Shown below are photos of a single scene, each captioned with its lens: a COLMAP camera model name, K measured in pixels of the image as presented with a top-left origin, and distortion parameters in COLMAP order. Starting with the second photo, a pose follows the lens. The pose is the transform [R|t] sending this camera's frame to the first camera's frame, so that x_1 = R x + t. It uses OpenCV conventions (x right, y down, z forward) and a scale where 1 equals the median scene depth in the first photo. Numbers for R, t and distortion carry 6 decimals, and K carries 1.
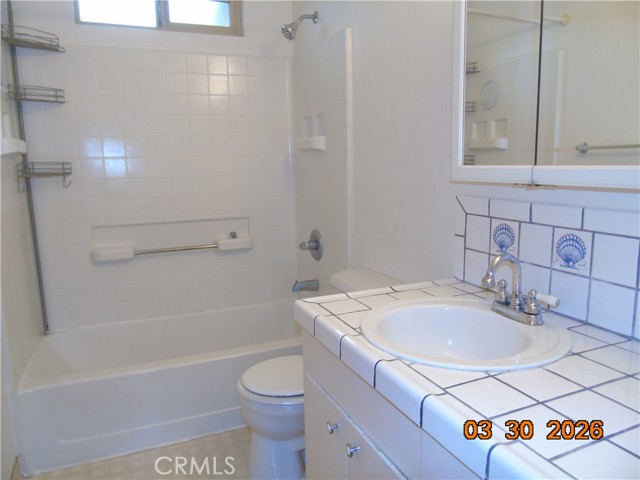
lens RADIAL K [[471.0, 0, 319.2], [0, 471.0, 240.6], [0, 0, 1]] dist [-0.051517, 0.031730]
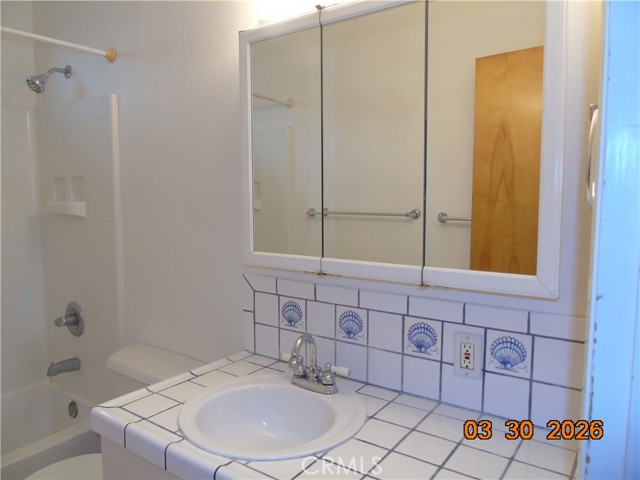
lens RADIAL K [[471.0, 0, 314.4], [0, 471.0, 241.8], [0, 0, 1]] dist [-0.051517, 0.031730]
pose [[0.850837, -0.033320, 0.524371, -0.150994], [0.068662, 0.996480, -0.048090, -0.123641], [-0.520923, 0.076921, 0.850131, -0.002544]]
